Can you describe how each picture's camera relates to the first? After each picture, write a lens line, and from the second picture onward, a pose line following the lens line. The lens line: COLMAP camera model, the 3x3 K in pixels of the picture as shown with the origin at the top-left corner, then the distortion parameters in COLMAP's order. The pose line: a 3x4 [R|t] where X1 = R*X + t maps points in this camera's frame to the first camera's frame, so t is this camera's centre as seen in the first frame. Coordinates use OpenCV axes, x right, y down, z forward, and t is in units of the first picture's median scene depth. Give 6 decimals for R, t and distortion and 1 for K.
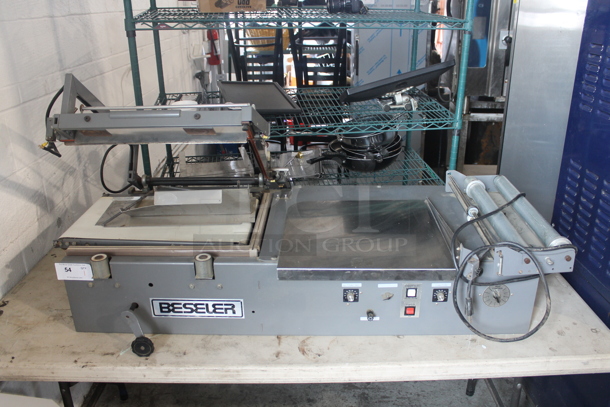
lens RADIAL K [[517.5, 0, 305.0], [0, 517.5, 203.5], [0, 0, 1]] dist [-0.167121, 0.144837]
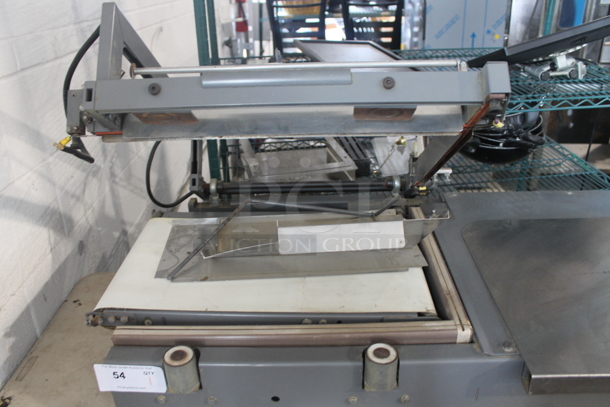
lens RADIAL K [[517.5, 0, 305.0], [0, 517.5, 203.5], [0, 0, 1]] dist [-0.167121, 0.144837]
pose [[0.999866, -0.015074, -0.006405, -0.256746], [0.015359, 0.998773, 0.047075, -0.071517], [0.005687, -0.047167, 0.998871, 0.454875]]
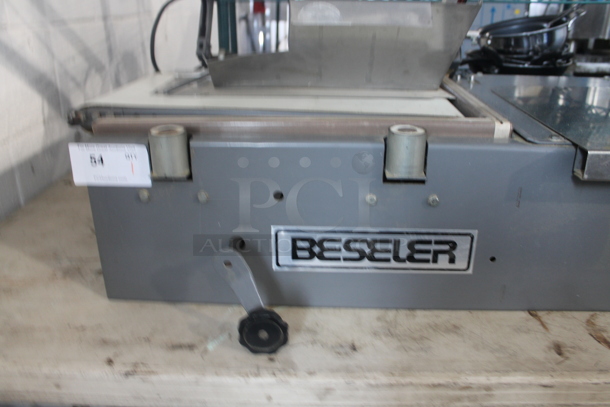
lens RADIAL K [[517.5, 0, 305.0], [0, 517.5, 203.5], [0, 0, 1]] dist [-0.167121, 0.144837]
pose [[0.999417, 0.021145, -0.026819, -0.258619], [-0.020964, 0.999756, 0.007004, 0.158049], [0.026960, -0.006437, 0.999616, 0.521131]]
